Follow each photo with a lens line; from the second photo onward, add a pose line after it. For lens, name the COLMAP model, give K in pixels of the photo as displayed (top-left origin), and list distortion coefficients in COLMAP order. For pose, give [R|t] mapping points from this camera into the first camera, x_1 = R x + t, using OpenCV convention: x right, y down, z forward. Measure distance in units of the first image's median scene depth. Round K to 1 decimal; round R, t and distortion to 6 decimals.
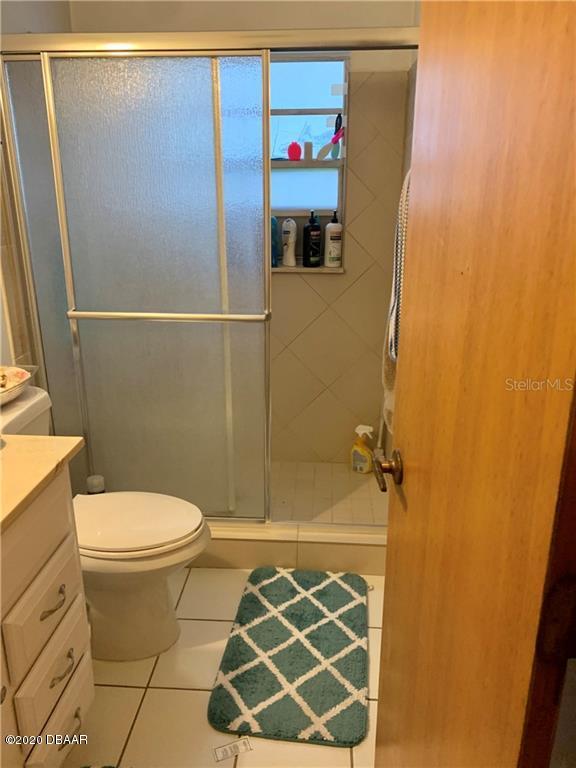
lens RADIAL K [[584.4, 0, 288.0], [0, 584.4, 384.0], [0, 0, 1]] dist [0.076312, -0.089257]
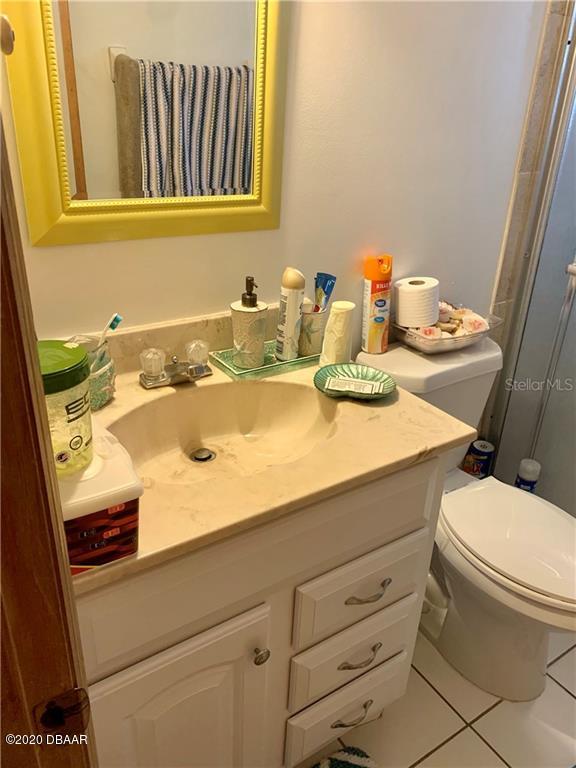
lens RADIAL K [[584.4, 0, 288.0], [0, 584.4, 384.0], [0, 0, 1]] dist [0.076312, -0.089257]
pose [[0.604440, 0.365188, -0.708018, 0.025582], [-0.280083, 0.929420, 0.240276, -0.065056], [0.745792, 0.053071, 0.664062, 0.221846]]
